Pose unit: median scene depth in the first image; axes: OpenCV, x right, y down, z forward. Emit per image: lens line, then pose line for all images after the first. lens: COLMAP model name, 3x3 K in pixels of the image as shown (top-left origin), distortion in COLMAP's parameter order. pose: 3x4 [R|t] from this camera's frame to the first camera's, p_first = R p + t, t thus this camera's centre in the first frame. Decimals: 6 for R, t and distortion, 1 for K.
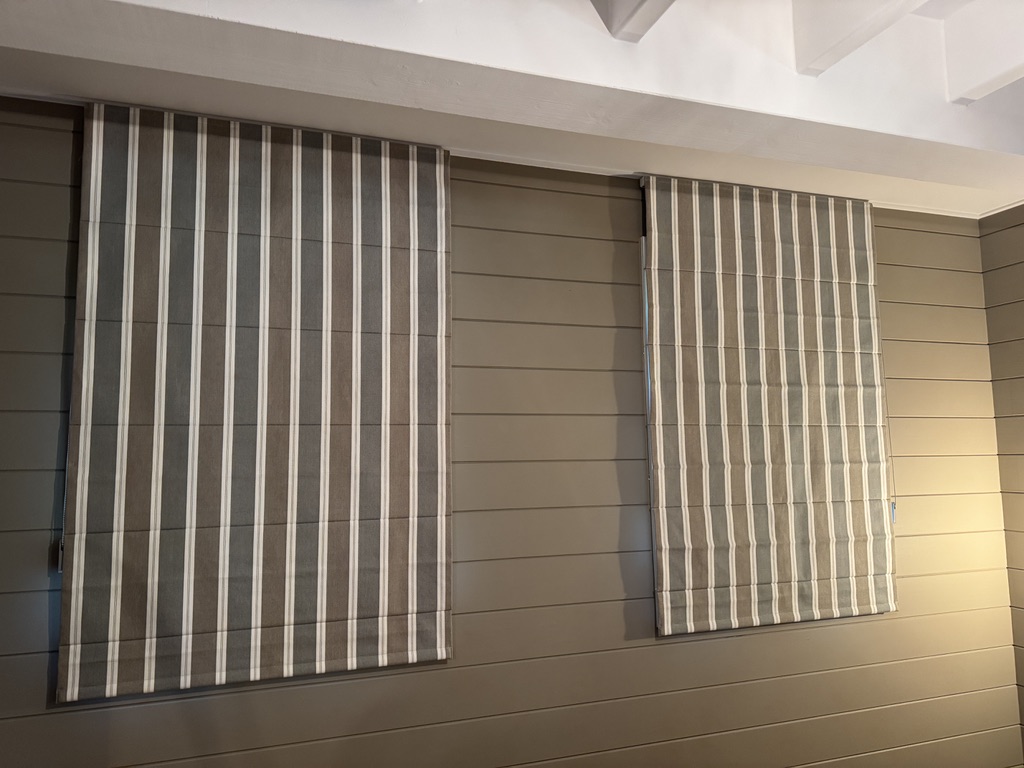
lens RADIAL K [[729.4, 0, 505.6], [0, 729.4, 387.4], [0, 0, 1]] dist [0.044564, -0.058115]
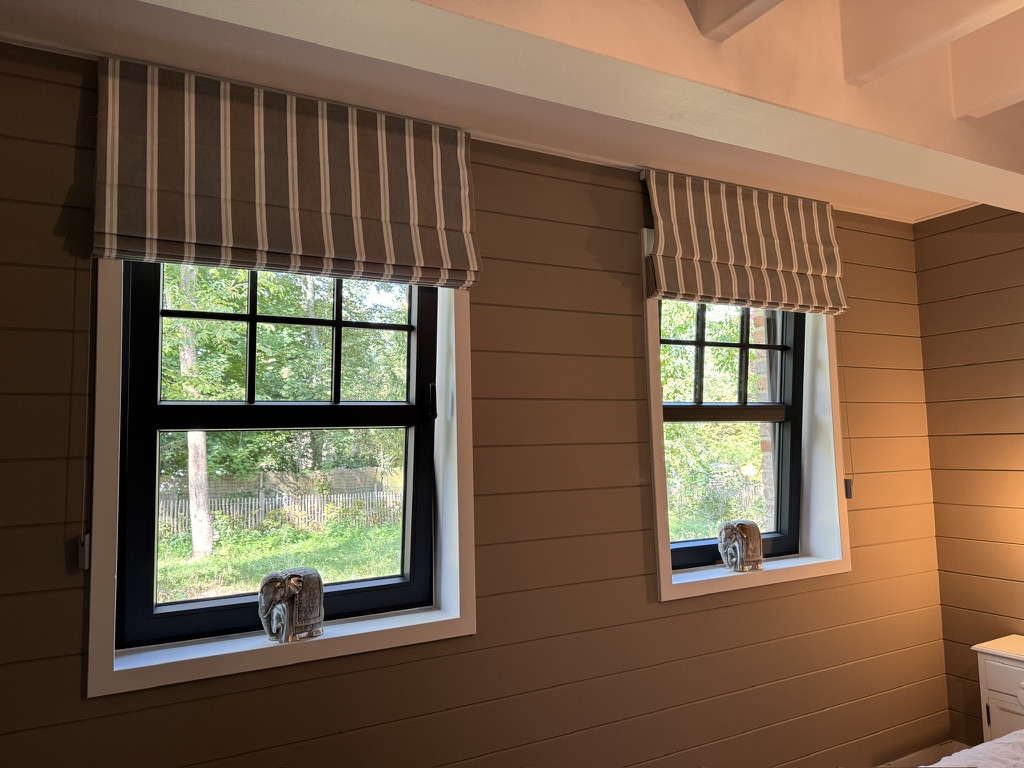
lens RADIAL K [[729.4, 0, 509.8], [0, 729.4, 386.7], [0, 0, 1]] dist [0.044564, -0.058115]
pose [[0.985606, 0.003361, 0.169024, -0.215245], [-0.006061, 0.999862, 0.015462, 0.005126], [-0.168949, -0.016264, 0.985491, 0.006859]]
